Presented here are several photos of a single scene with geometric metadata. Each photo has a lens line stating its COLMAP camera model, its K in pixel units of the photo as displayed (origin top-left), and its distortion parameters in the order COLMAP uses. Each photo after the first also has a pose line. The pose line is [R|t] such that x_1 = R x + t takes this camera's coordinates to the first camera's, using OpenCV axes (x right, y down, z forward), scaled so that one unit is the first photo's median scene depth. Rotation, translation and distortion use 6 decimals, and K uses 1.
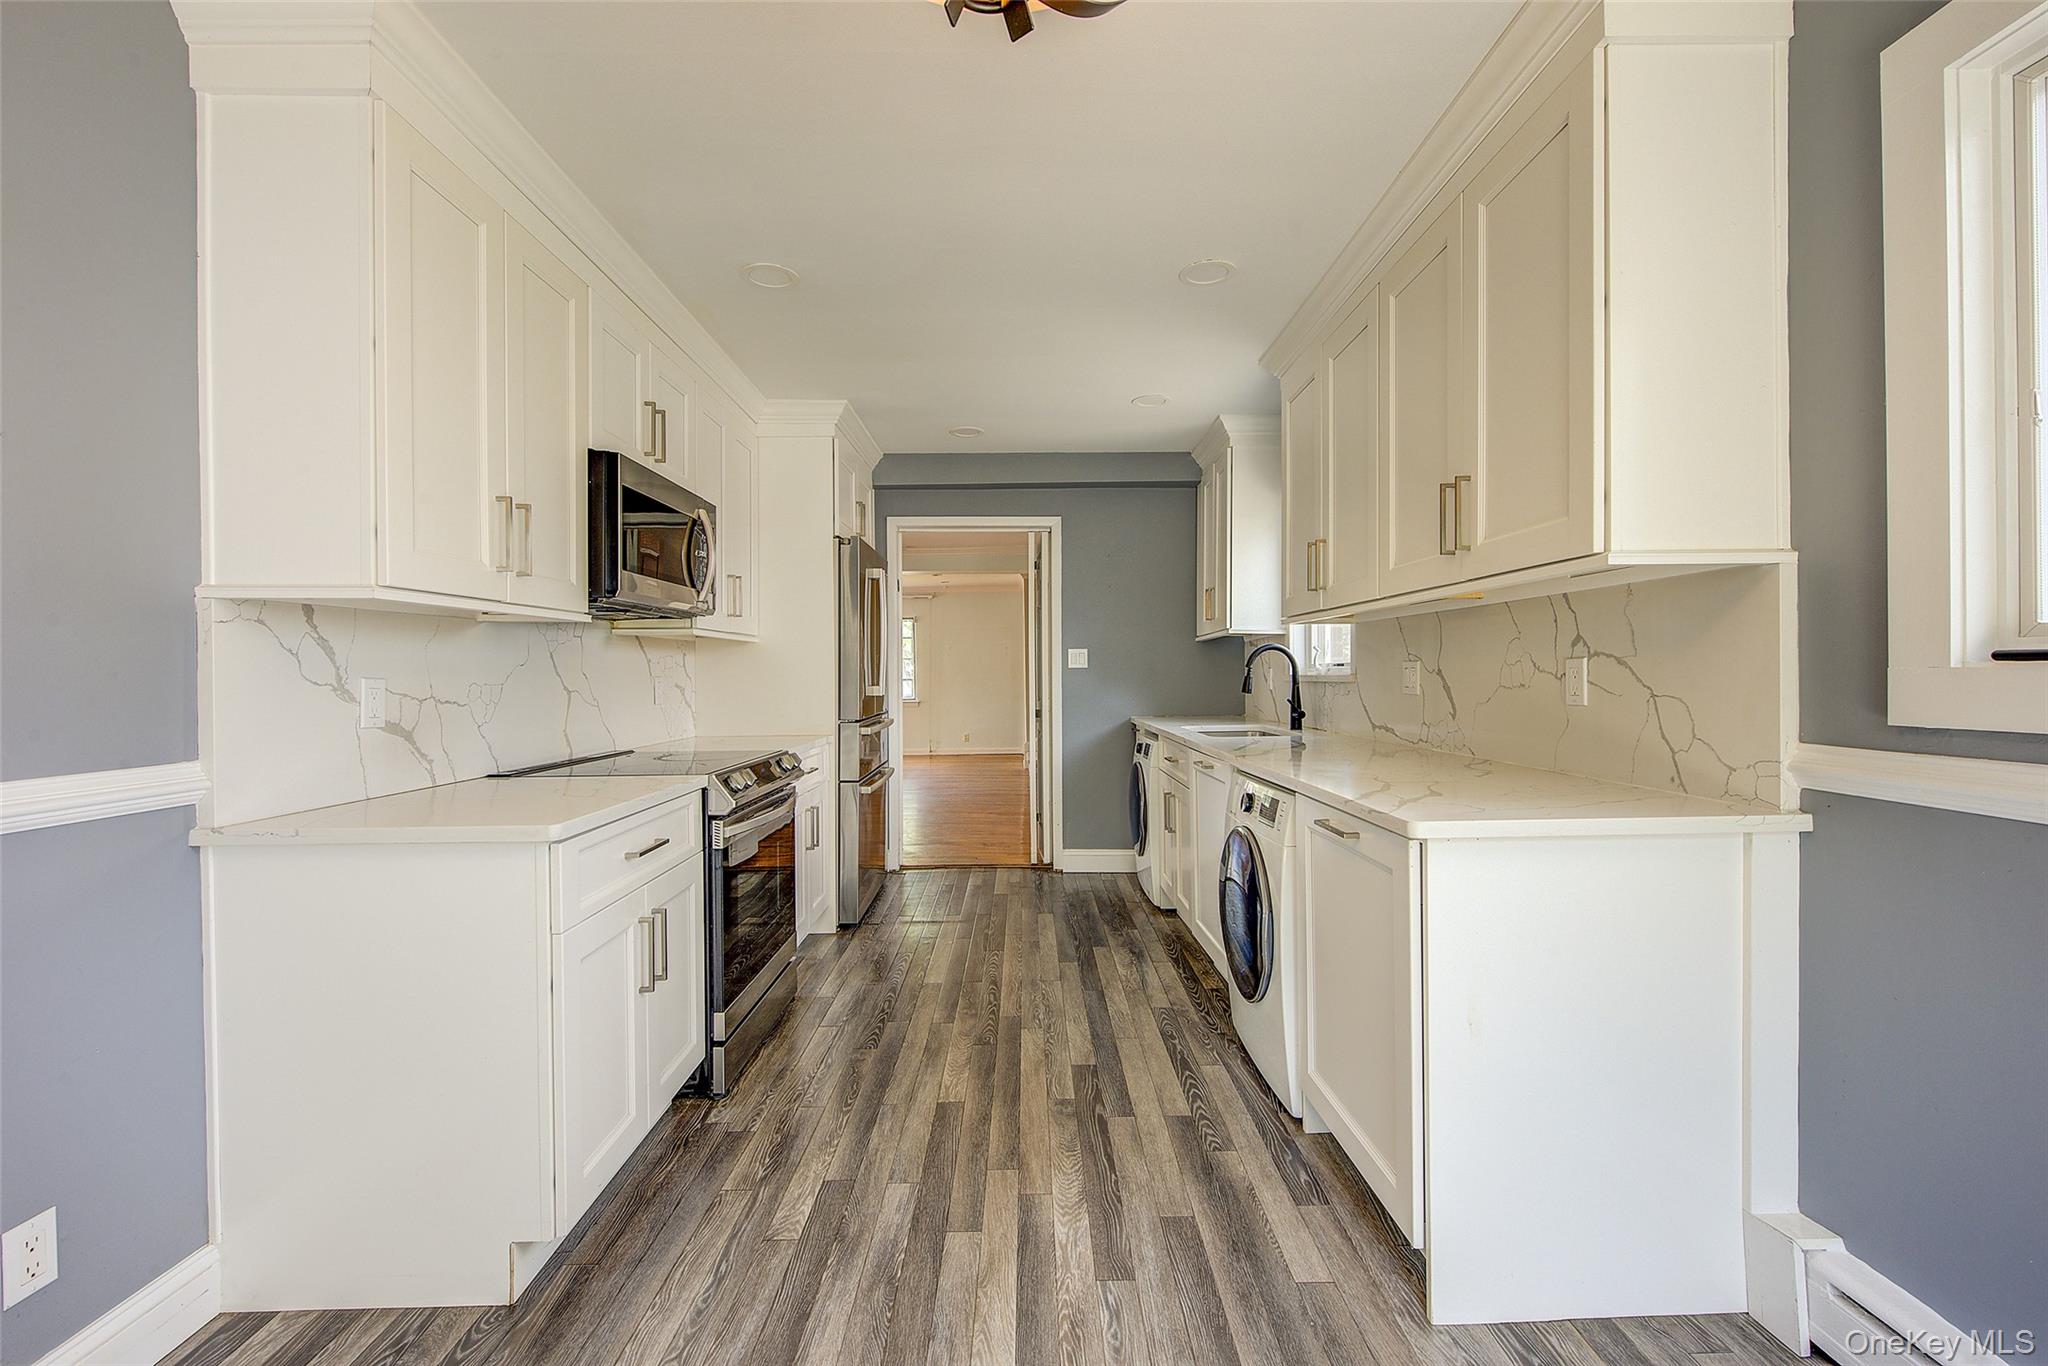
lens RADIAL K [[871.8, 0, 1024.0], [0, 871.8, 683.0], [0, 0, 1]] dist [0.000053, 0.000000]
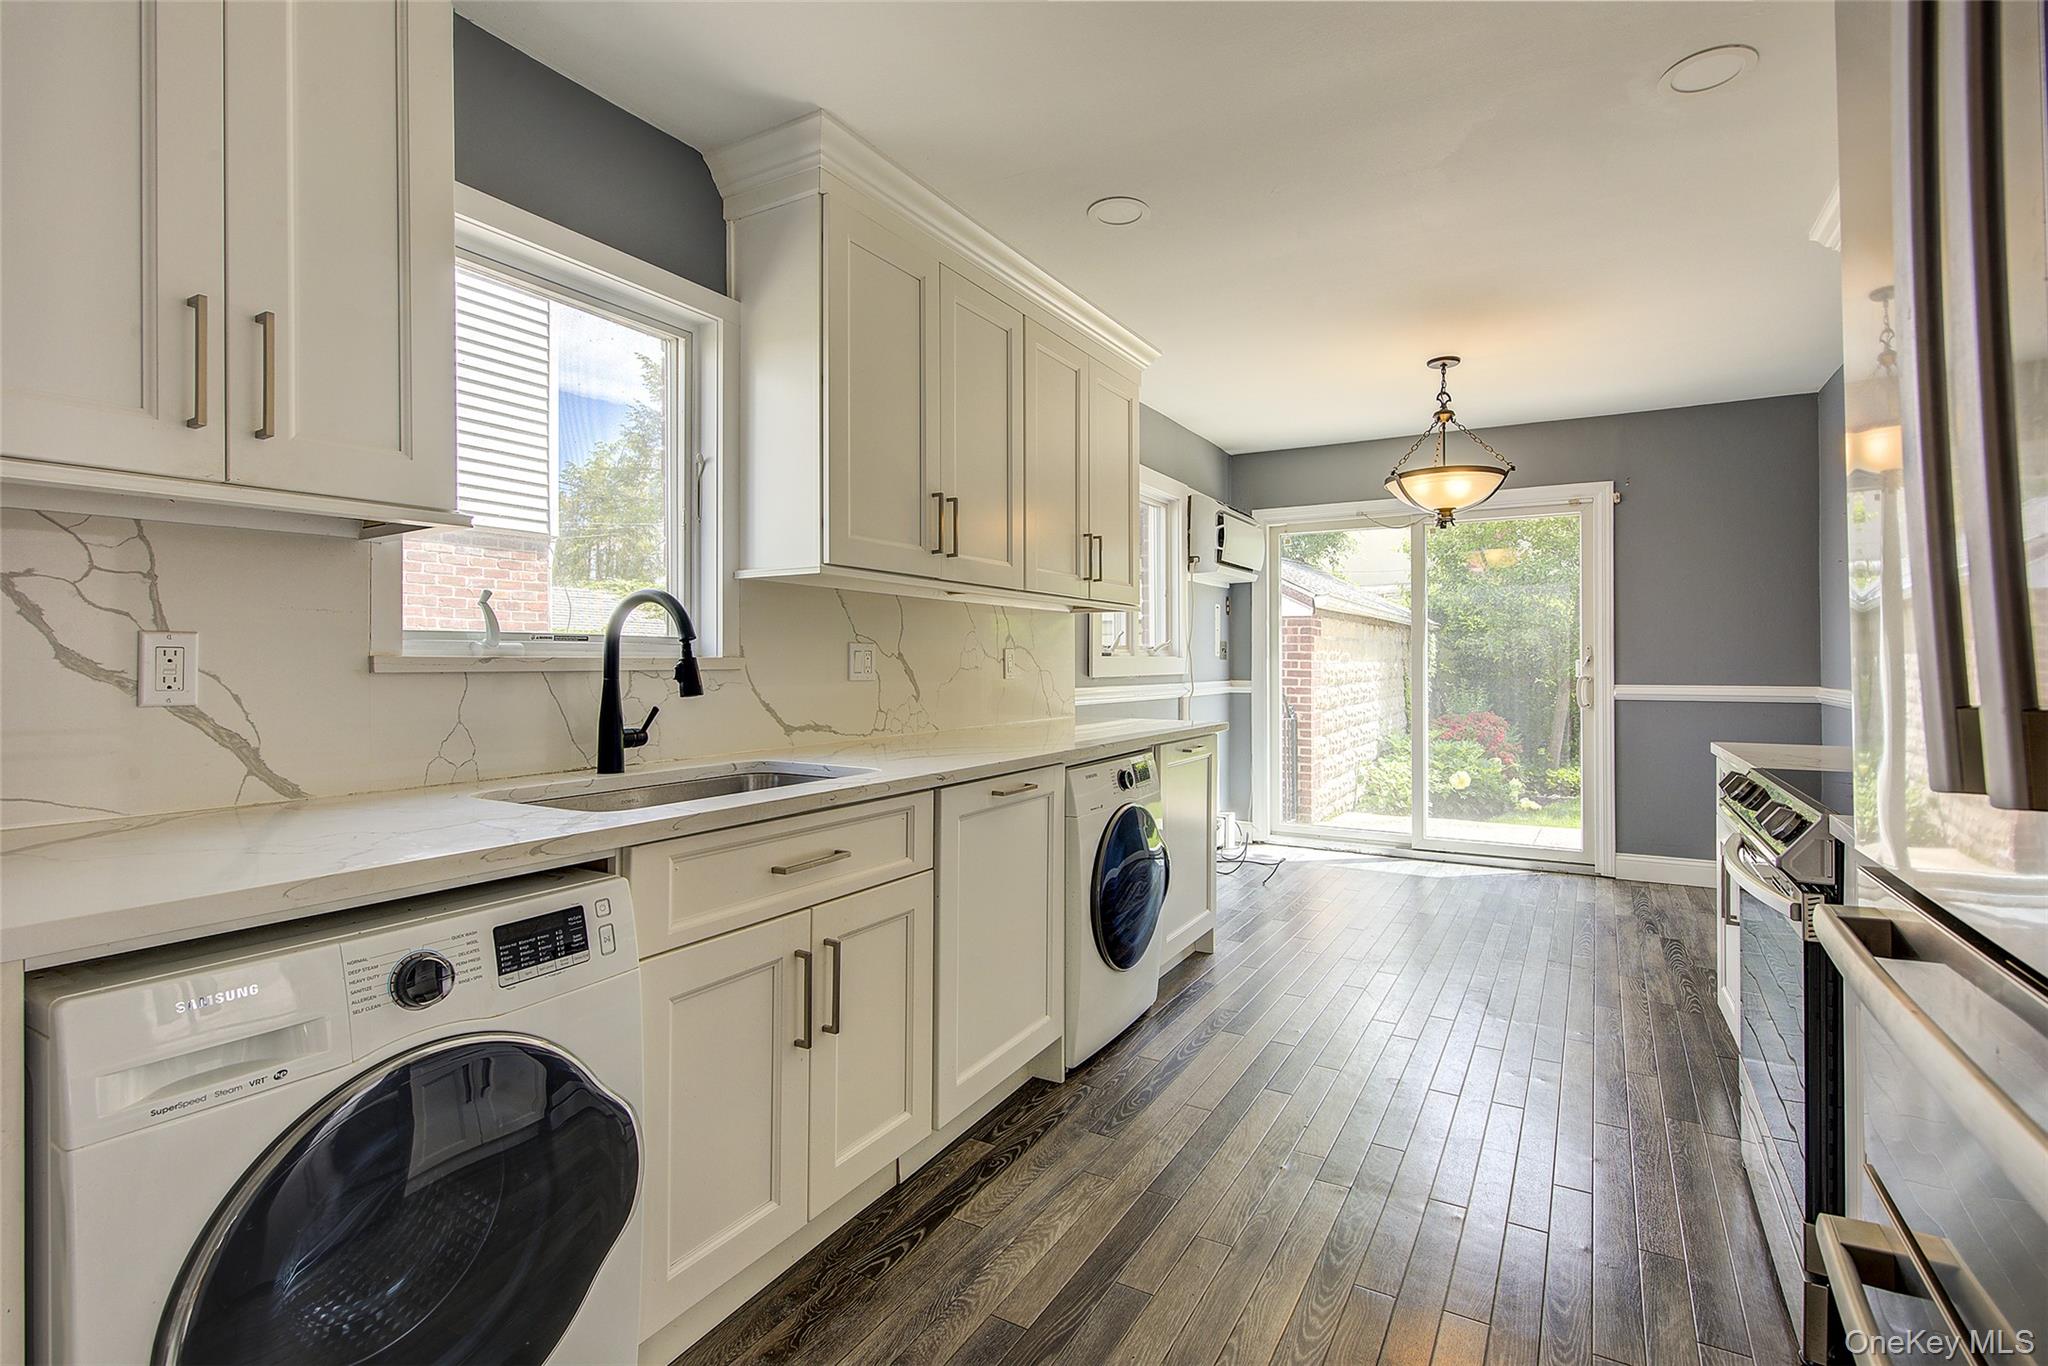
lens RADIAL K [[953.2, 0, 1018.0], [0, 953.2, 654.2], [0, 0, 1]] dist [0.001451, 0.000151]
pose [[-0.857731, 0.014241, 0.513901, -0.174305], [0.013168, 0.999897, -0.005731, -0.005371], [-0.513929, 0.001852, -0.857831, 1.629057]]
